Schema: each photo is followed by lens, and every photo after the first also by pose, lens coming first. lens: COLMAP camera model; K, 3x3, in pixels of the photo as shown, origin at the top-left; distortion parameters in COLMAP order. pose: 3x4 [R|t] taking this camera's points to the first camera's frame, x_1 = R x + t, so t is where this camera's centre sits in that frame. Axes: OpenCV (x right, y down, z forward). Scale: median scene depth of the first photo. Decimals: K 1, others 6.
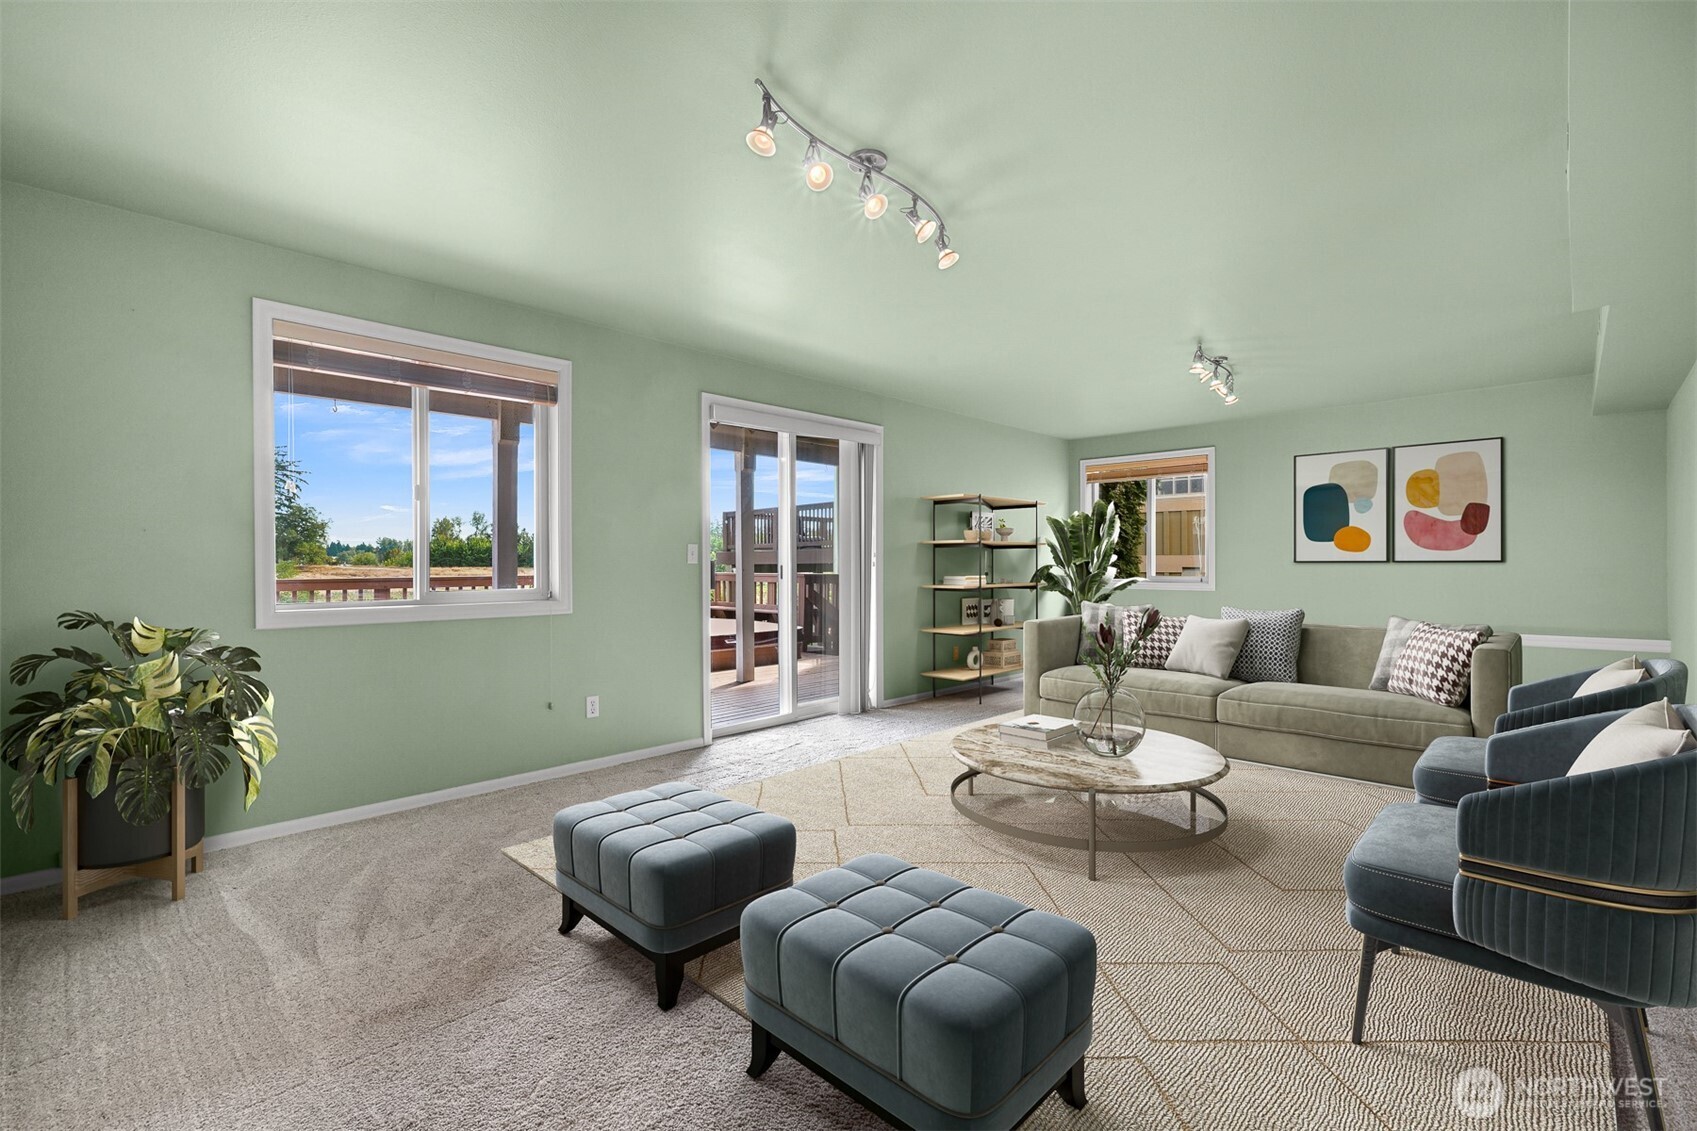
lens RADIAL K [[749.1, 0, 848.5], [0, 749.1, 565.5], [0, 0, 1]] dist [0.001161, 0.000108]
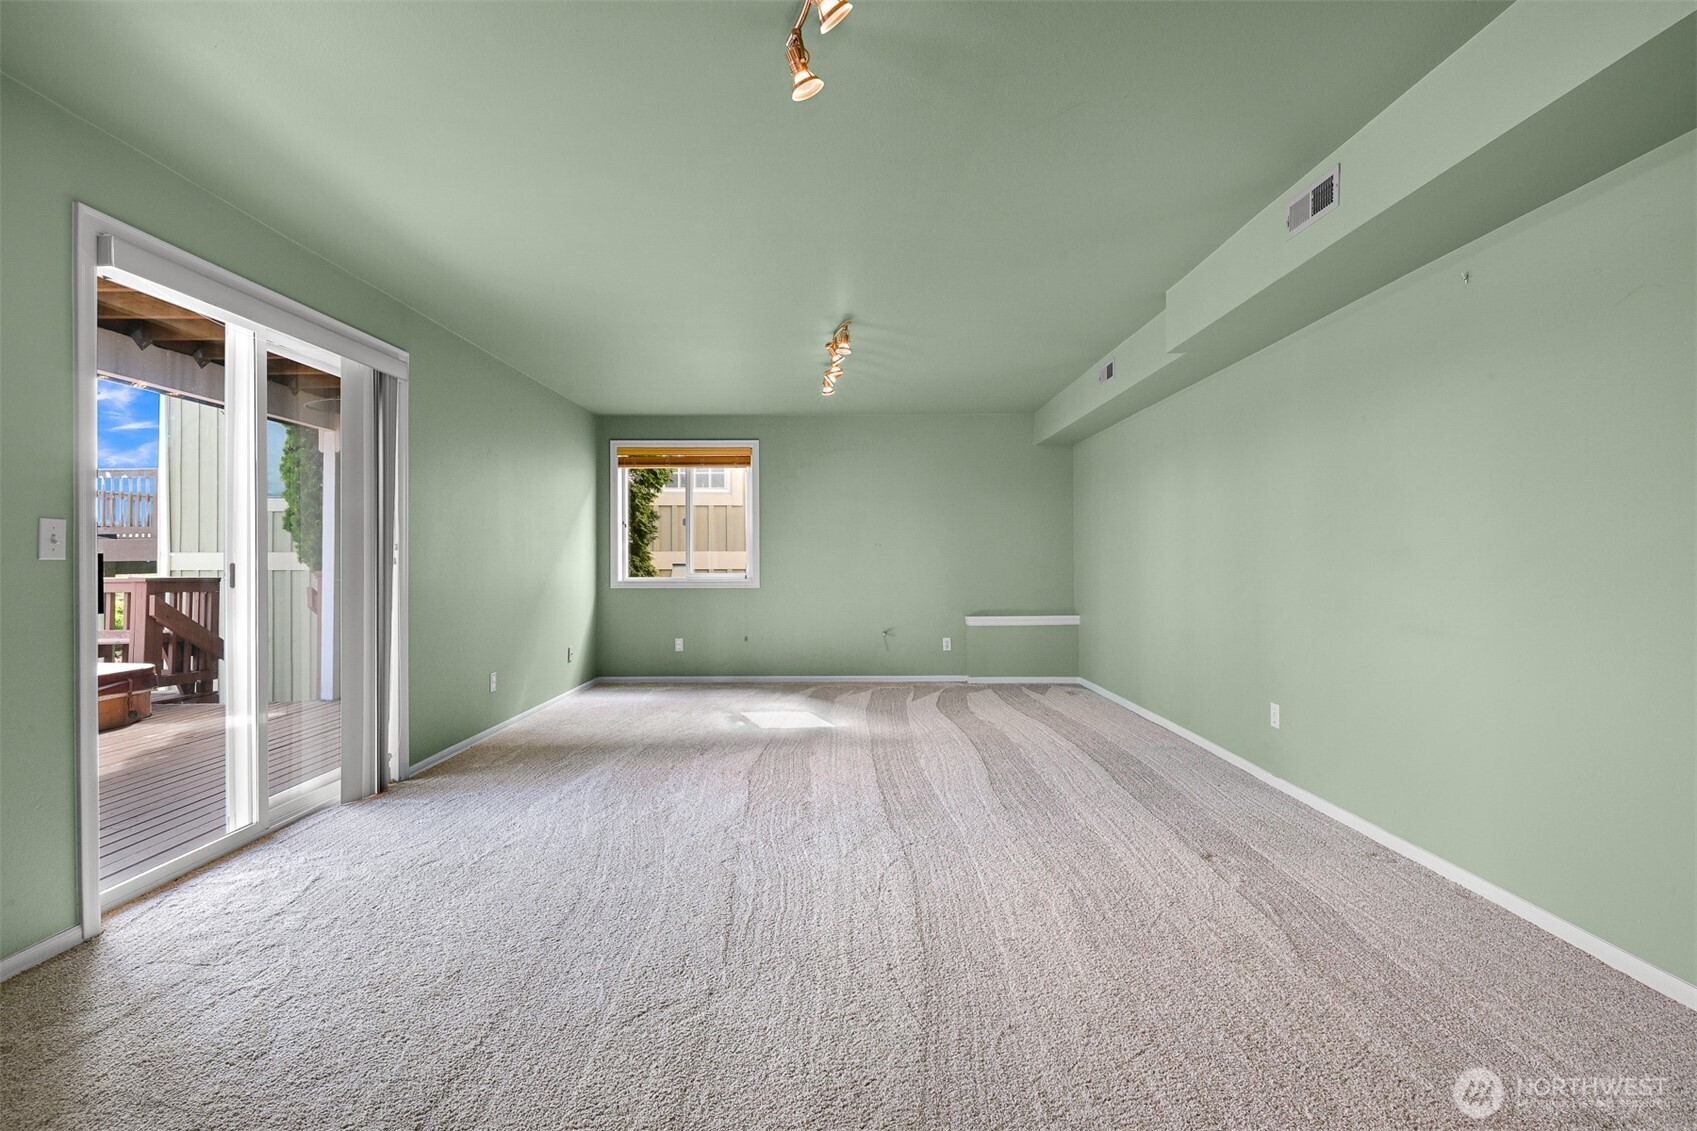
lens RADIAL K [[764.6, 0, 848.5], [0, 764.6, 565.5], [0, 0, 1]] dist [0.001451, 0.000274]
pose [[0.714822, -0.002853, 0.699301, -0.161749], [0.000082, 0.999992, 0.003995, -0.001051], [-0.699307, -0.002799, 0.714816, 0.270727]]
